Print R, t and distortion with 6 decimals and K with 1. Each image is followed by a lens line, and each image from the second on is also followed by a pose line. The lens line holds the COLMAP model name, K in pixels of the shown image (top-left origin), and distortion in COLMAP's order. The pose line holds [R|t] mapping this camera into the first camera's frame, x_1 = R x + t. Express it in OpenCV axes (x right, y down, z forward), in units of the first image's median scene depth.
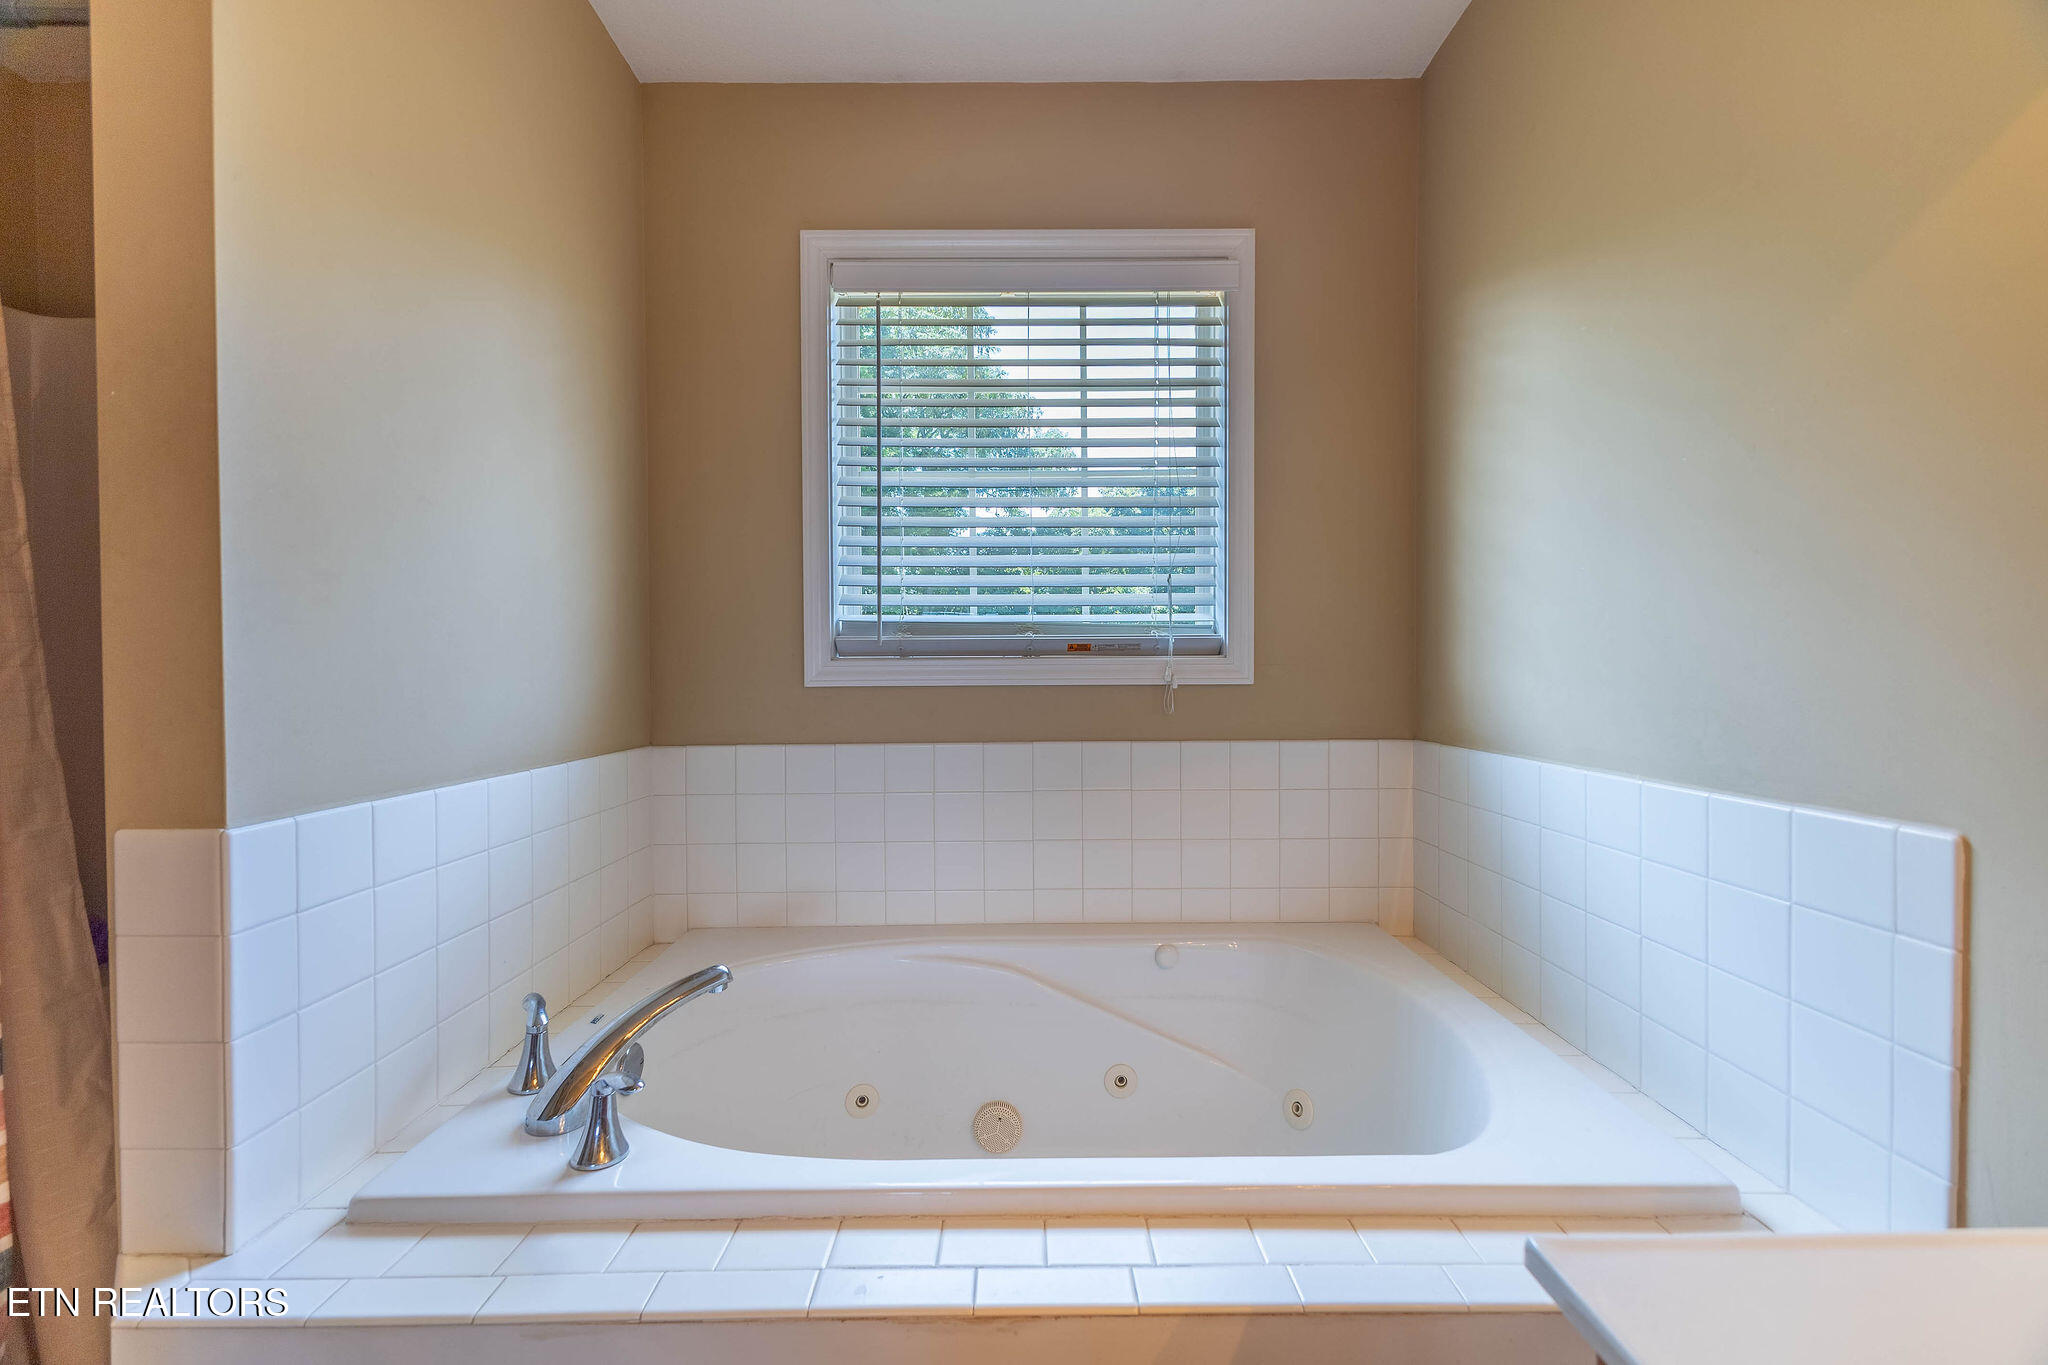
lens RADIAL K [[807.6, 0, 1019.8], [0, 807.6, 674.6], [0, 0, 1]] dist [0.006465, -0.000086]
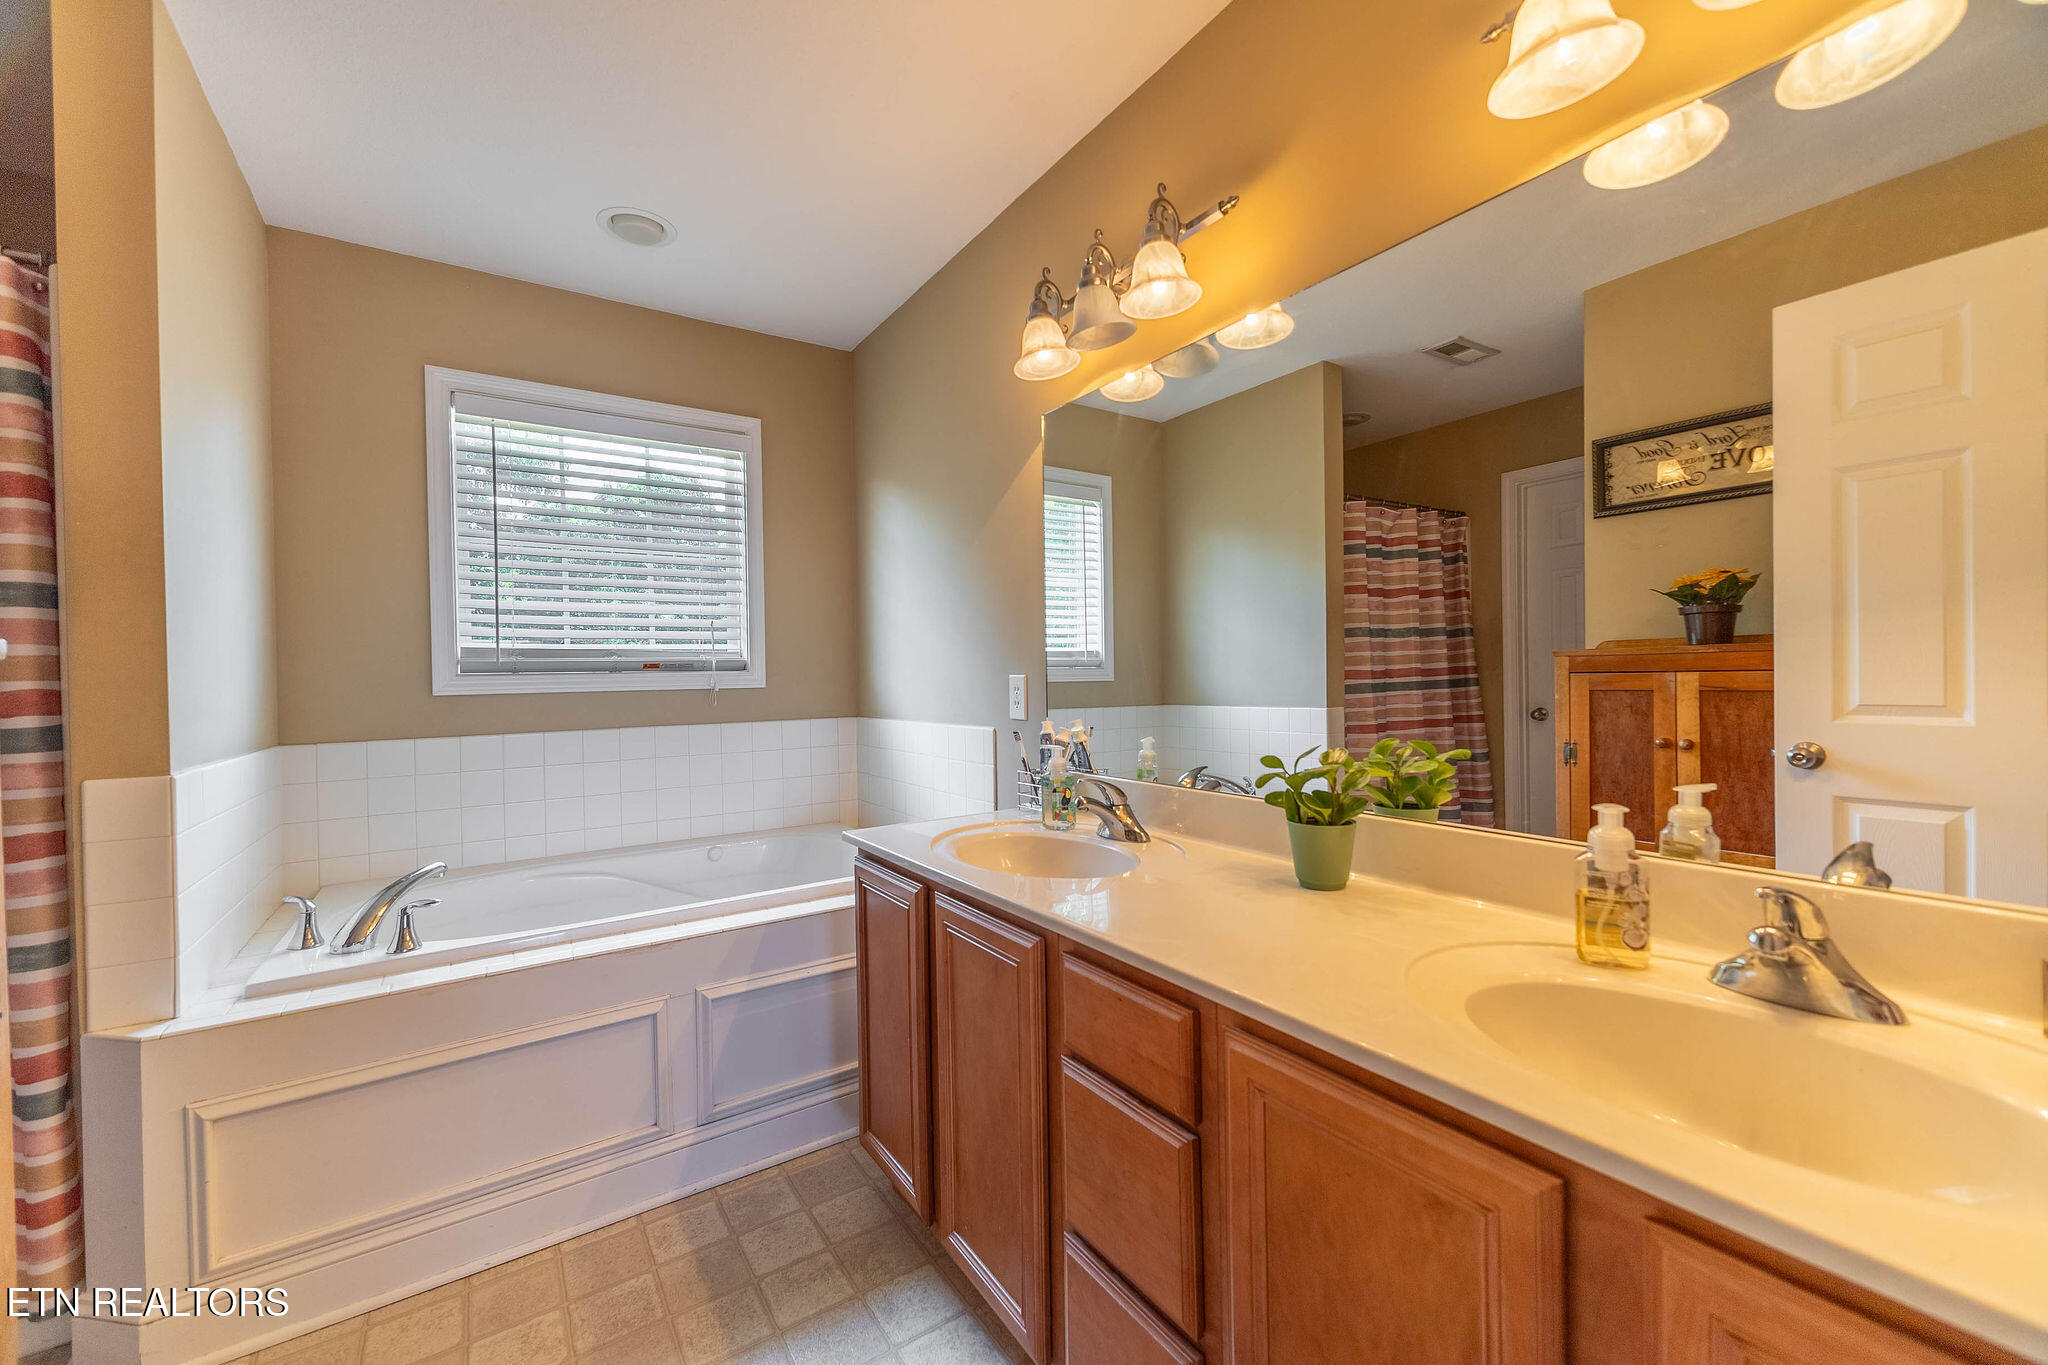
lens RADIAL K [[807.6, 0, 1018.4], [0, 807.6, 682.2], [0, 0, 1]] dist [0.006465, -0.000086]
pose [[0.840267, -0.016413, 0.541924, -0.178111], [0.019973, 0.999800, -0.000688, 0.011982], [-0.541804, 0.011402, 0.840427, -0.692496]]
